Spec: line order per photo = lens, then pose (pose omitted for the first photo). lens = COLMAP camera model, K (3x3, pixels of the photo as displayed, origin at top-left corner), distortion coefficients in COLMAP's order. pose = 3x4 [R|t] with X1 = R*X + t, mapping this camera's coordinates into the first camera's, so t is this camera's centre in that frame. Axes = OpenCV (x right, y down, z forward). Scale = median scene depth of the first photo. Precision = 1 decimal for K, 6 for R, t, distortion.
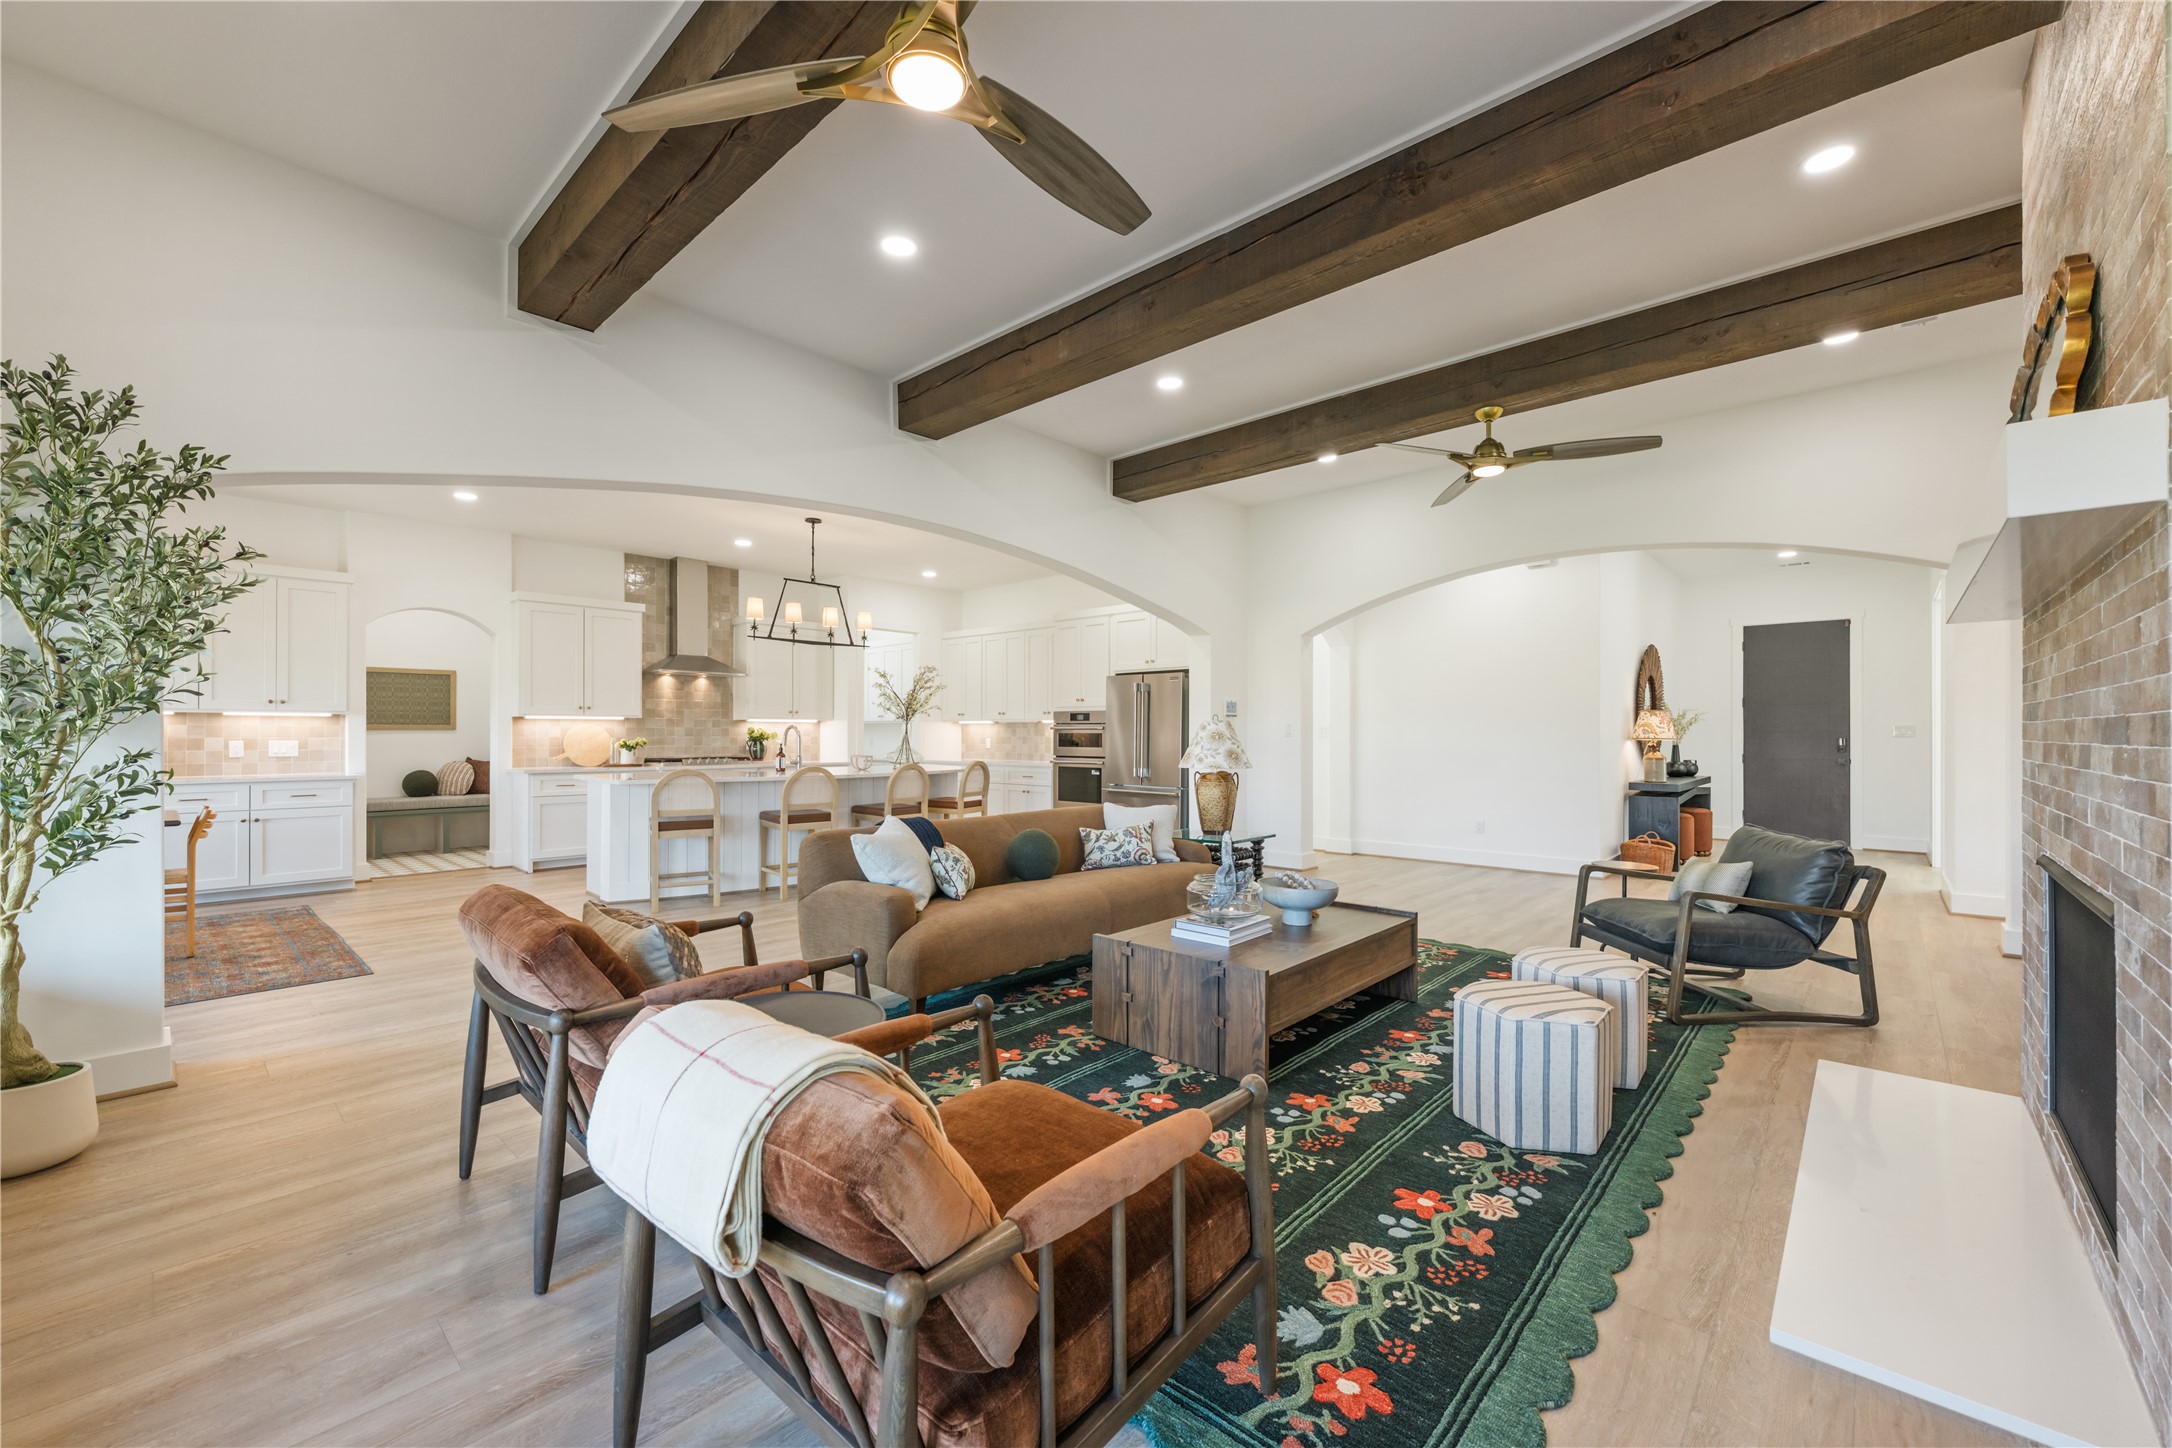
lens RADIAL K [[869.7, 0, 1091.4], [0, 869.7, 730.0], [0, 0, 1]] dist [0.000713, 0.000007]
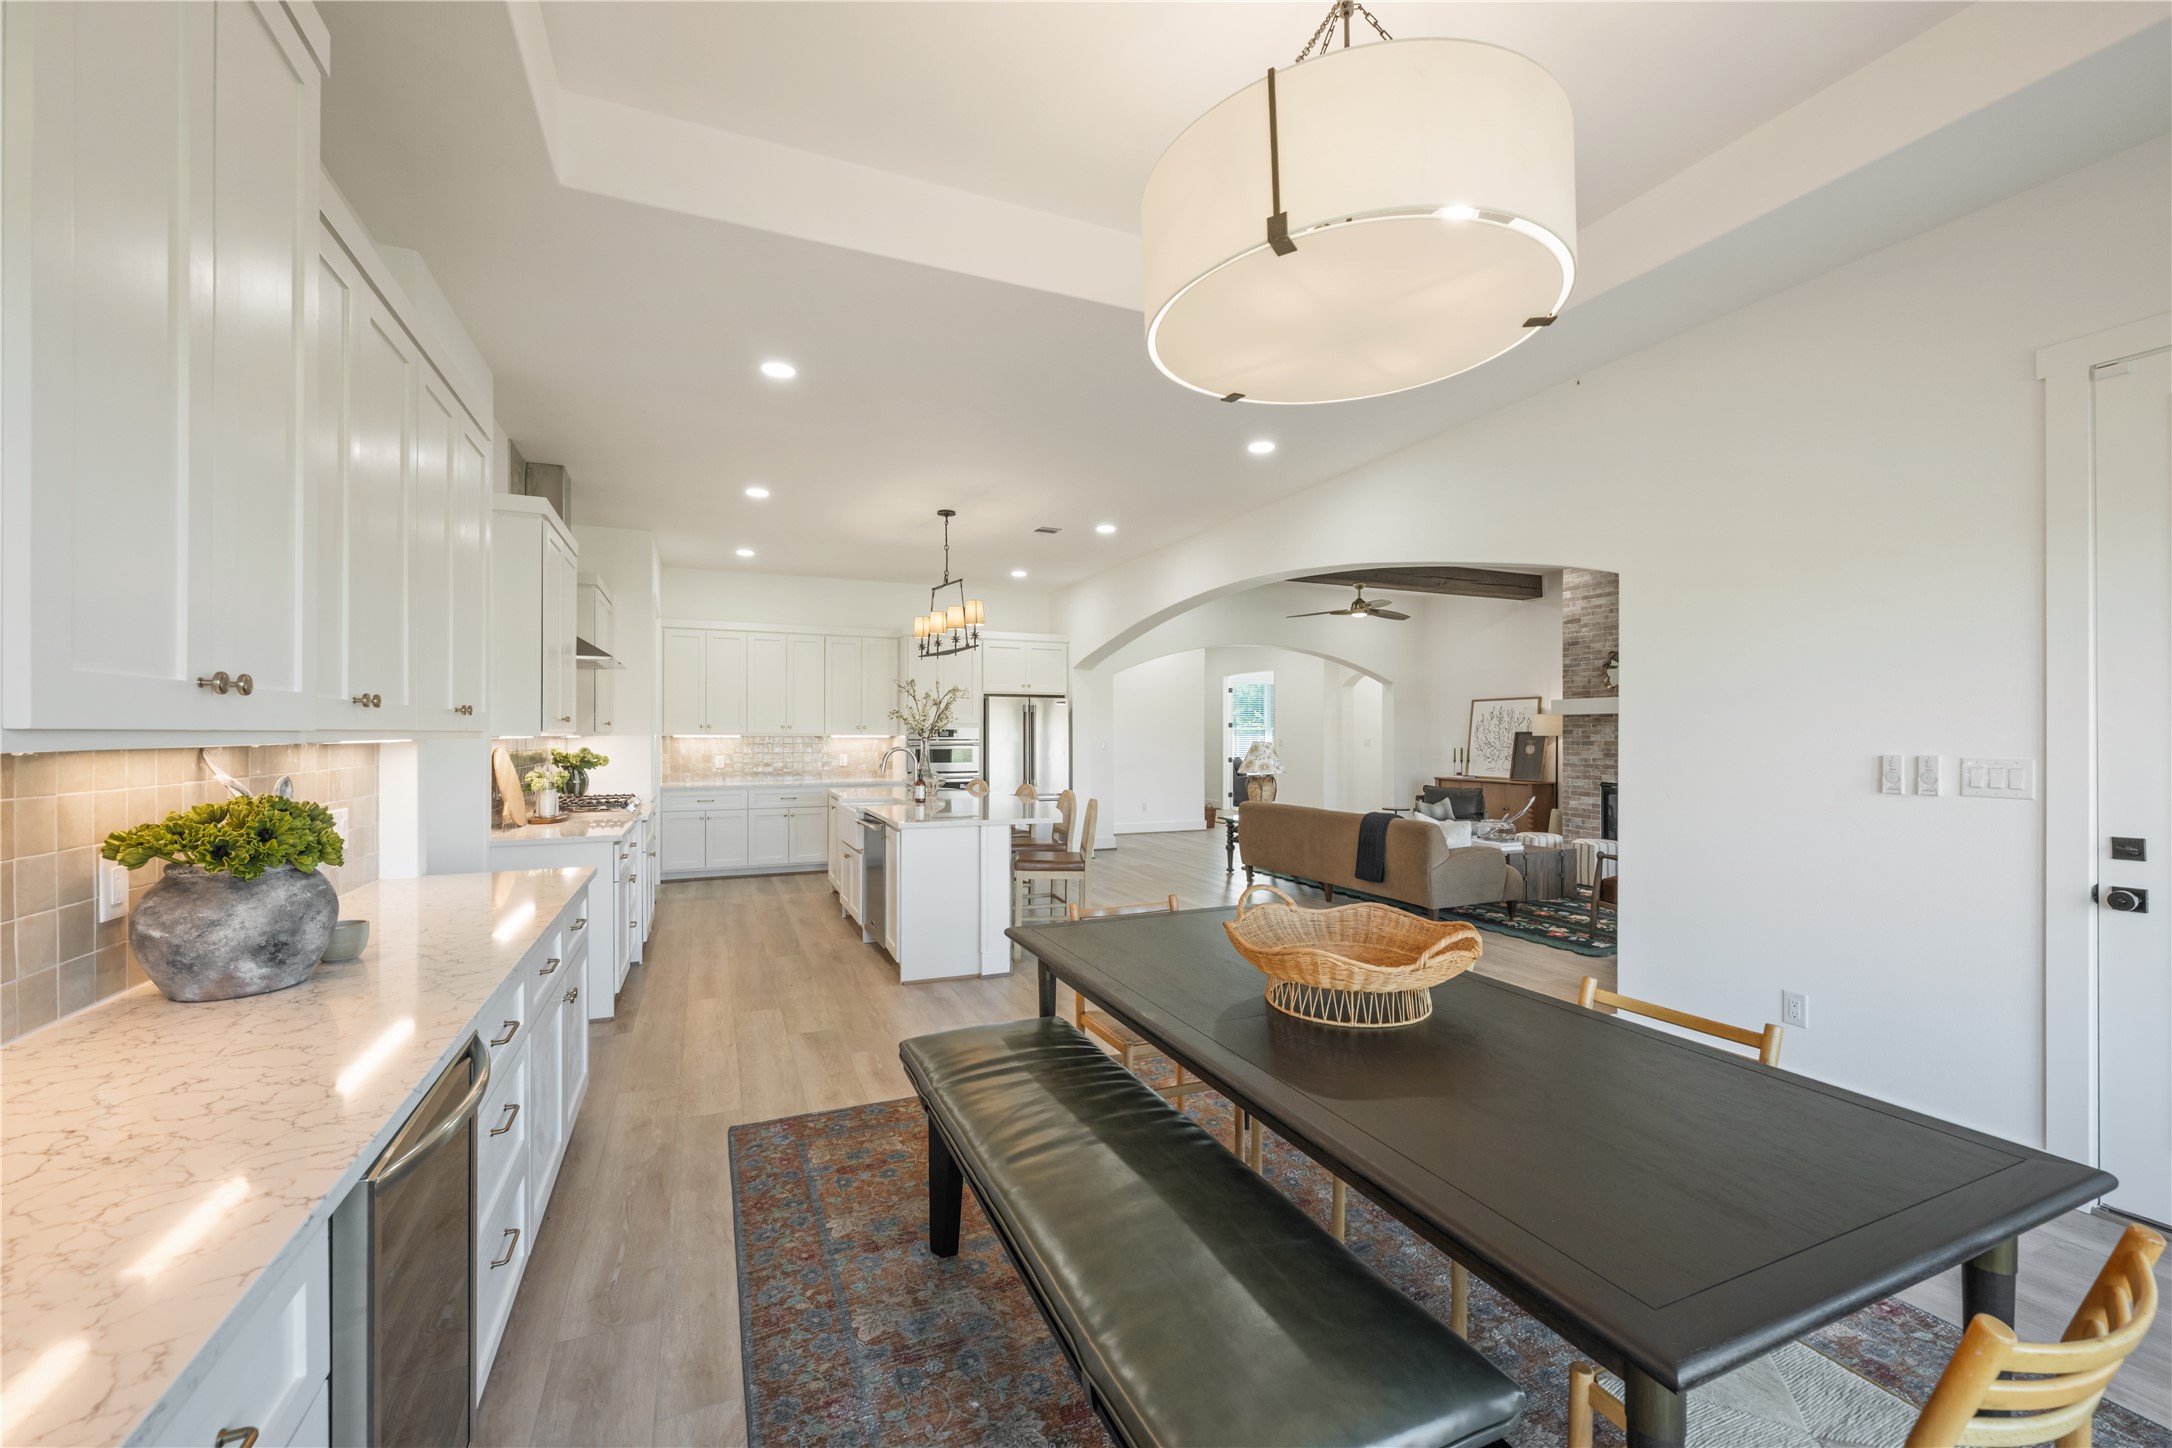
lens RADIAL K [[869.7, 0, 1091.4], [0, 869.7, 730.0], [0, 0, 1]] dist [0.000713, 0.000007]
pose [[0.405341, 0.001141, 0.914165, -2.383512], [-0.003896, 0.999992, 0.000480, -0.053789], [-0.914157, -0.003756, 0.405343, 1.133216]]
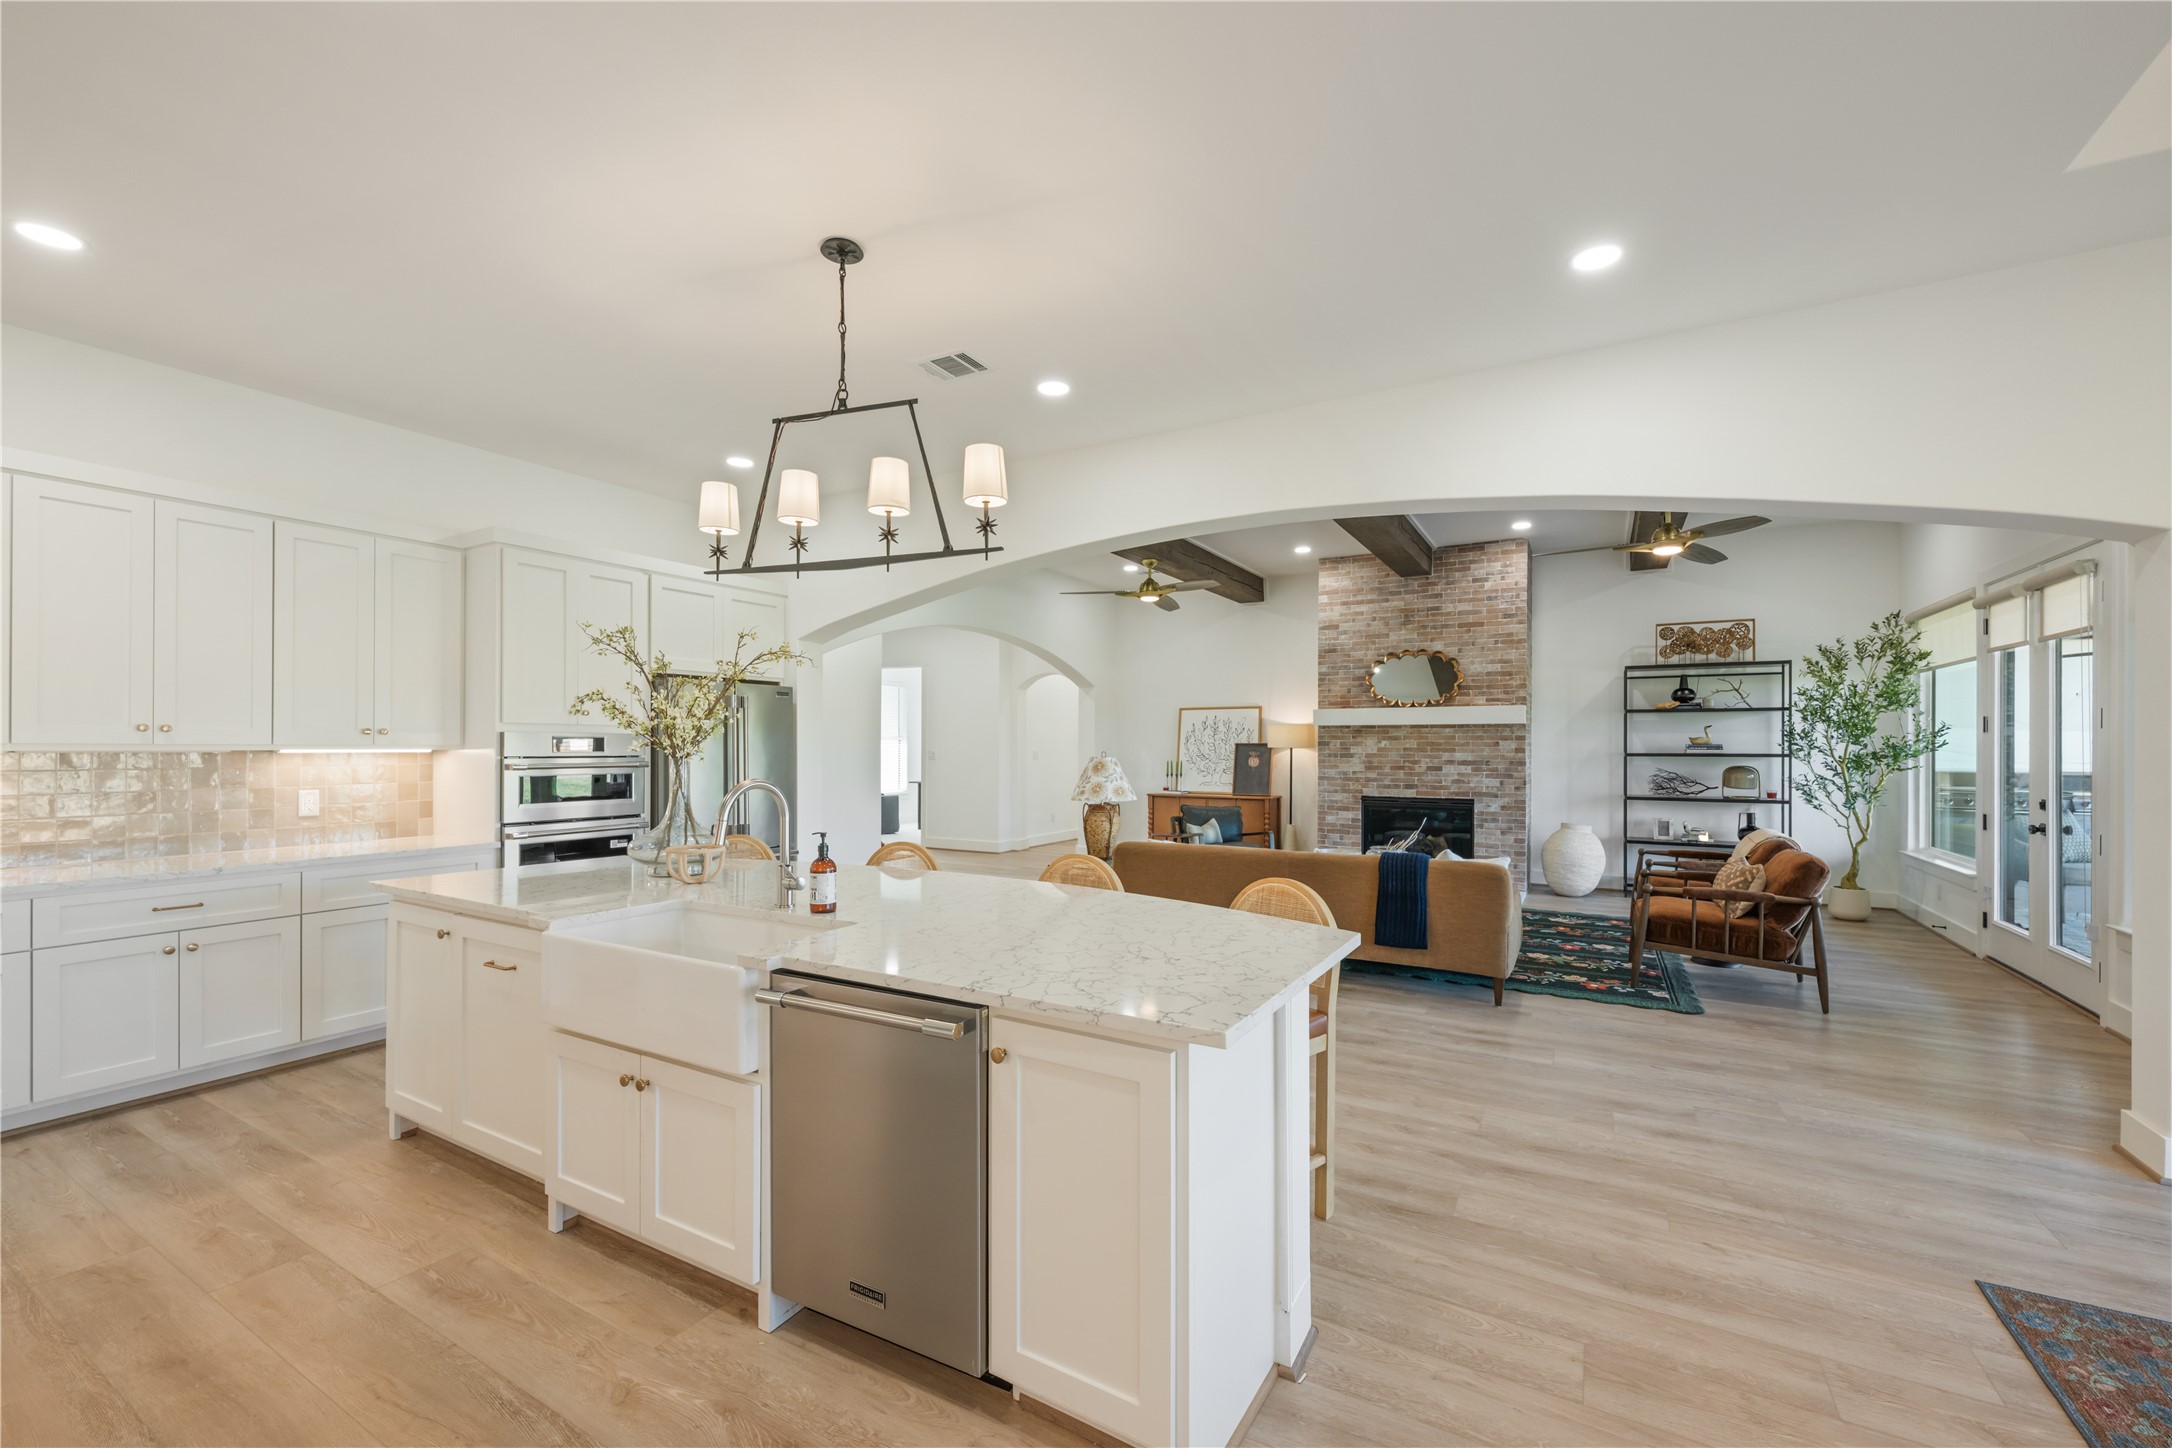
lens RADIAL K [[875.6, 0, 1093.8], [0, 875.6, 739.0], [0, 0, 1]] dist [0.000960, 0.000206]
pose [[-0.218580, 0.002413, 0.975816, -1.631209], [-0.007645, 0.999962, -0.004185, -0.049491], [-0.975789, -0.008375, -0.218553, 2.175983]]
